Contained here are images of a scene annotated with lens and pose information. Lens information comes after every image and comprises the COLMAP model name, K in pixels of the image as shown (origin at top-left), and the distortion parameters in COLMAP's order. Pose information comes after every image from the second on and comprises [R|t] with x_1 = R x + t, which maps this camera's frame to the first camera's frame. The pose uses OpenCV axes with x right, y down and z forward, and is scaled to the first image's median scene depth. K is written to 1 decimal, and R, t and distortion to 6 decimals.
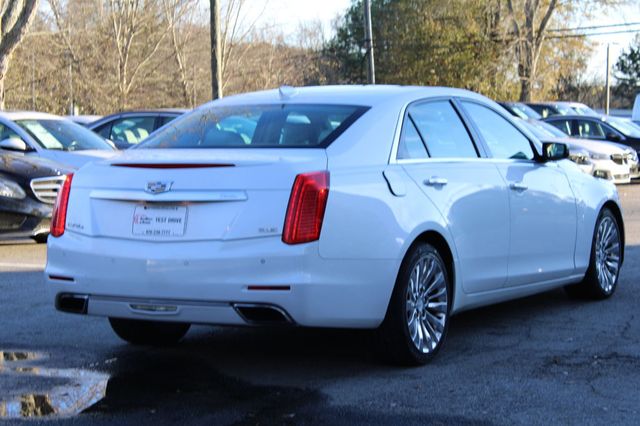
lens RADIAL K [[1490.5, 0, 320.0], [0, 1490.5, 213.0], [0, 0, 1]] dist [0.026568, 0.215985]
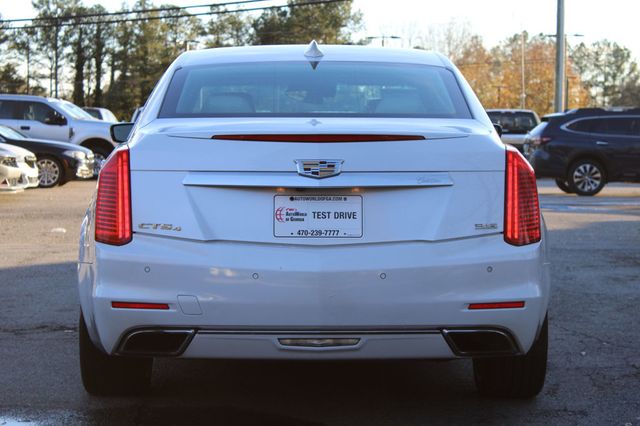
lens RADIAL K [[1490.5, 0, 320.0], [0, 1490.5, 213.0], [0, 0, 1]] dist [0.026568, 0.215985]
pose [[0.872153, -0.011112, 0.489107, -0.450452], [0.016564, 0.999840, -0.006821, 0.008406], [-0.488952, 0.014051, 0.872197, 0.392277]]
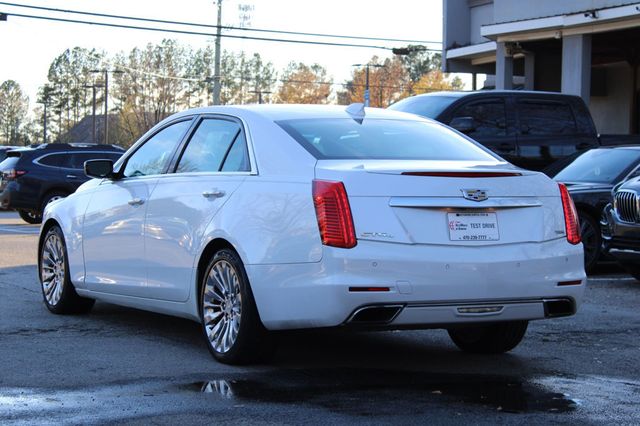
lens RADIAL K [[1490.5, 0, 320.0], [0, 1490.5, 213.0], [0, 0, 1]] dist [0.026568, 0.215985]
pose [[0.568673, -0.003899, 0.822554, -1.036760], [0.032451, 0.999317, -0.017699, 0.010740], [-0.821923, 0.036757, 0.568411, 0.494048]]
